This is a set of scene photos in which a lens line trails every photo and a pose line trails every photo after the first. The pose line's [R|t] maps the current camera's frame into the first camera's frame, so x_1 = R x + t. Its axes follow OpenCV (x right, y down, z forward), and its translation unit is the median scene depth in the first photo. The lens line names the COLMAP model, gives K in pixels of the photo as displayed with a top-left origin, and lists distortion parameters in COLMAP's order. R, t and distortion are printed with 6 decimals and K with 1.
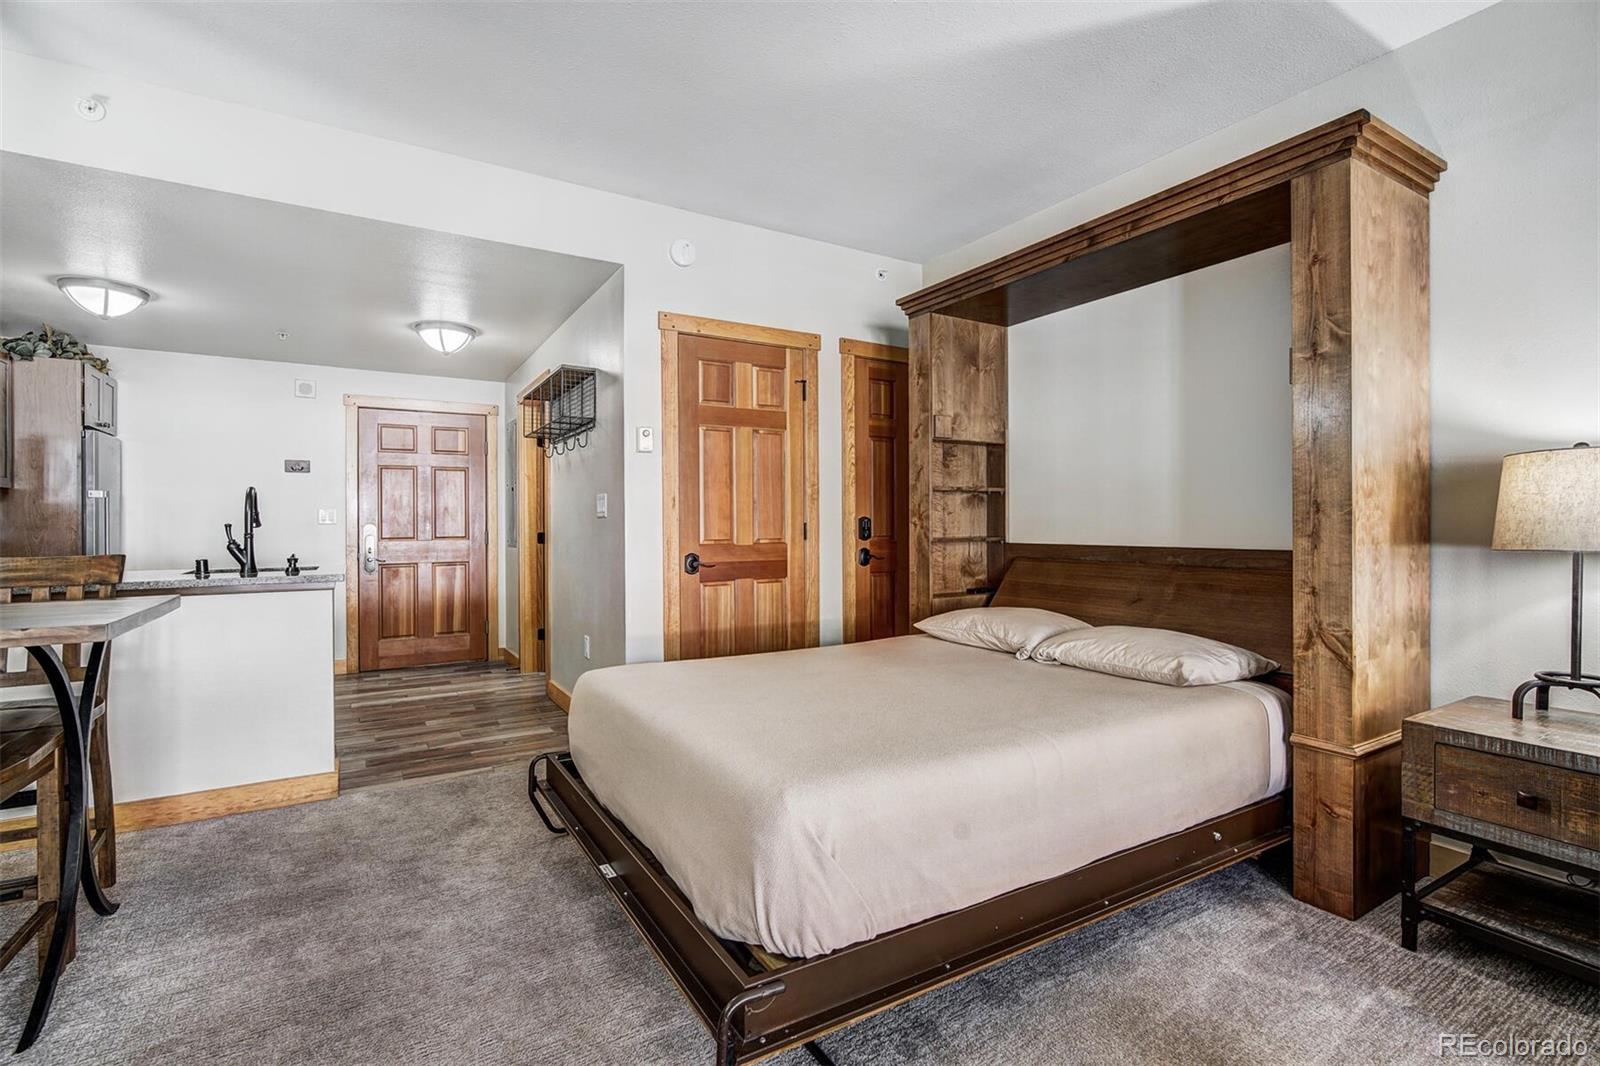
lens RADIAL K [[734.9, 0, 800.0], [0, 734.9, 533.0], [0, 0, 1]] dist [-0.012514, -0.000231]
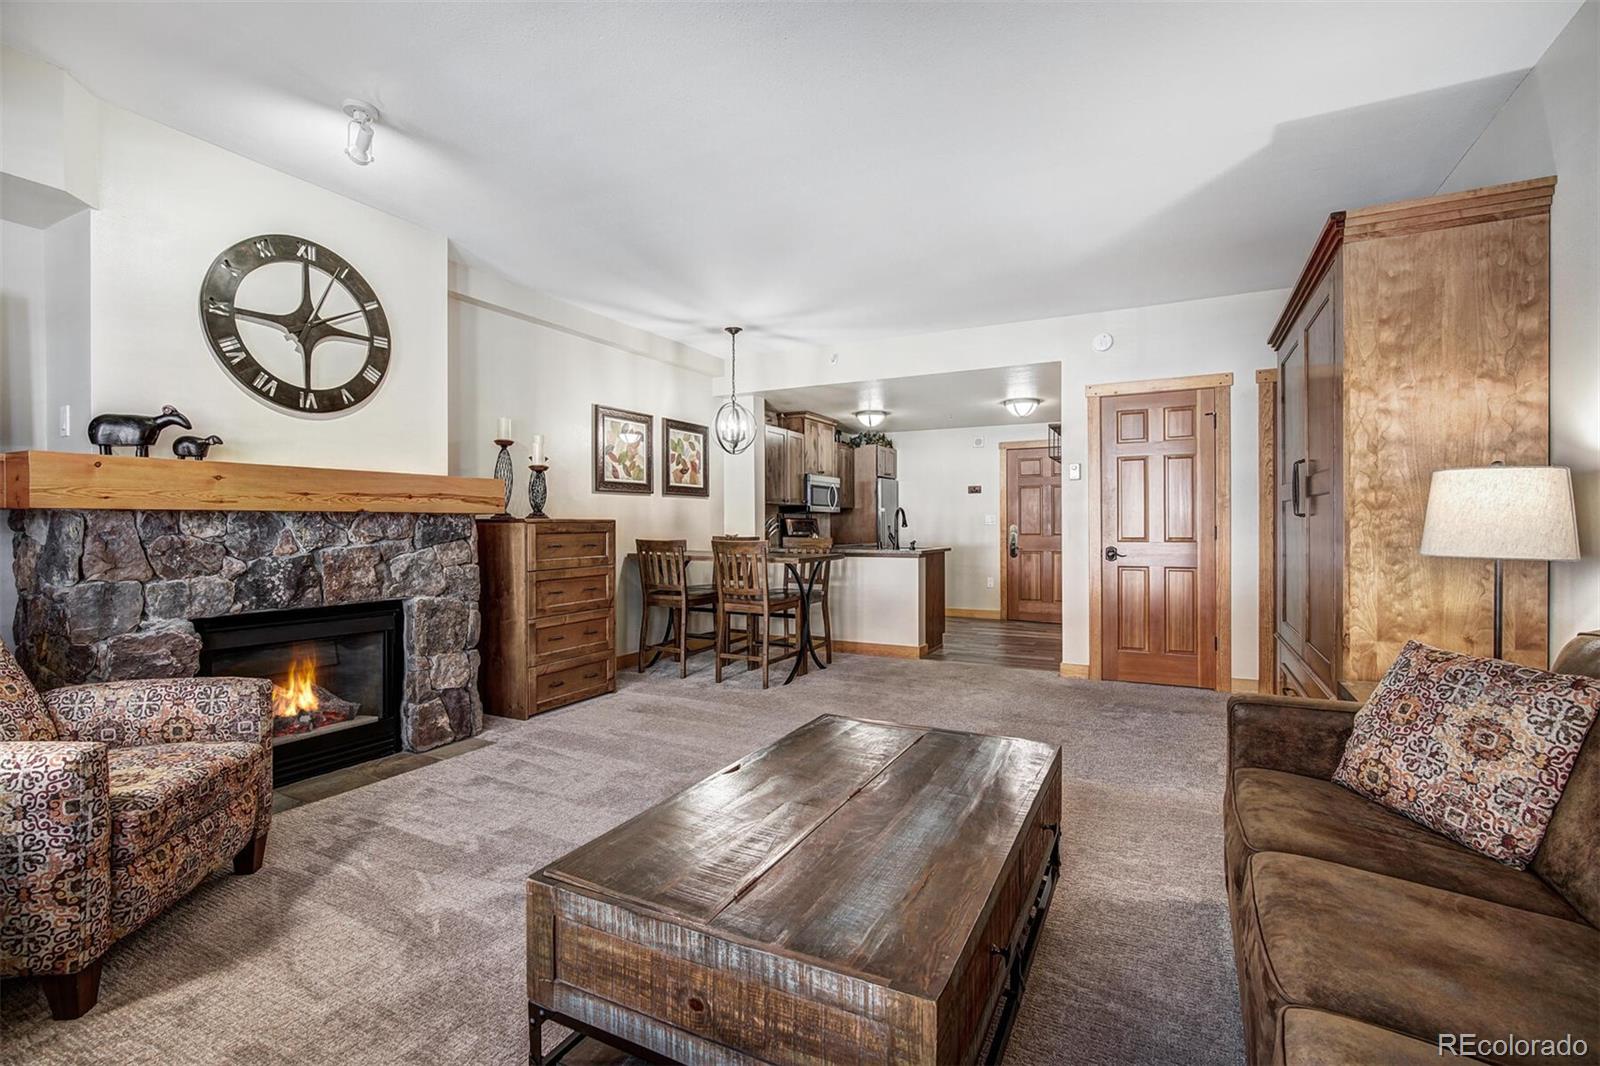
lens RADIAL K [[714.1, 0, 800.0], [0, 714.1, 533.0], [0, 0, 1]] dist [-0.002311, -0.000277]
pose [[0.515922, 0.012195, -0.856549, 0.691232], [-0.010095, 0.999916, 0.008156, -0.004676], [0.856576, 0.004439, 0.516002, -0.239740]]
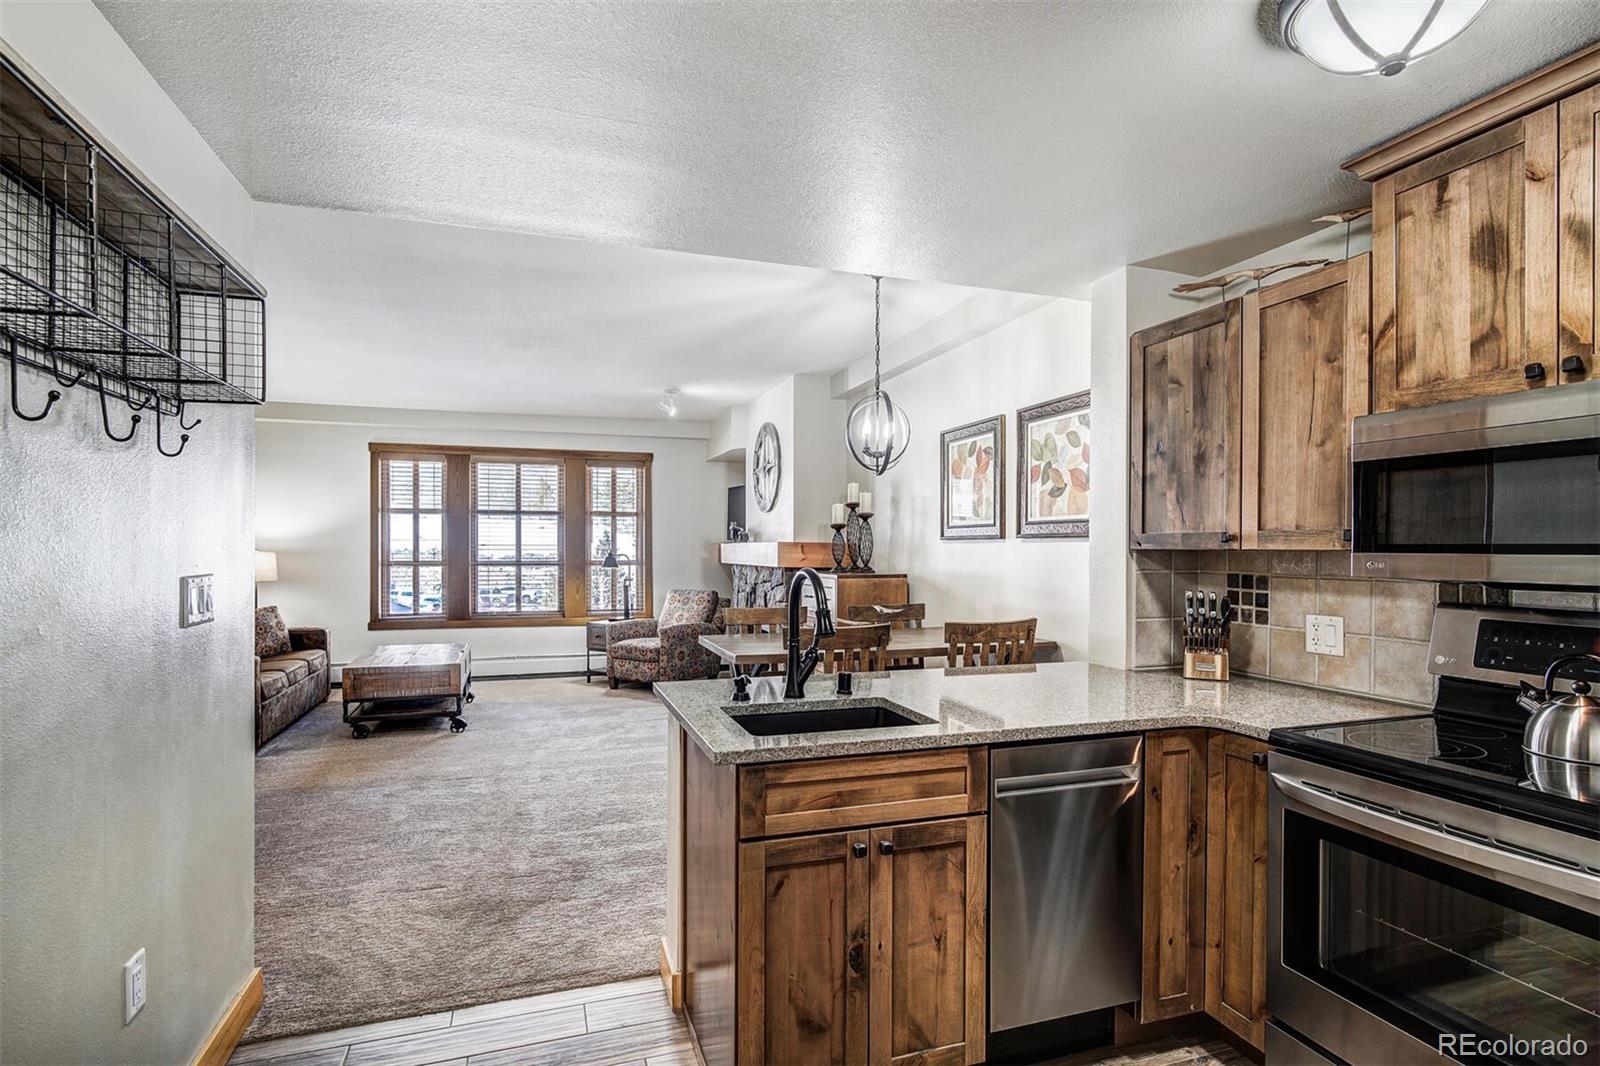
lens RADIAL K [[790.7, 0, 800.0], [0, 790.7, 533.0], [0, 0, 1]] dist [0.000045, -0.000003]
pose [[-0.975984, 0.004273, 0.217801, -0.868845], [0.003455, 0.999985, -0.004137, -0.082303], [-0.217815, -0.003285, -0.975984, 1.521386]]
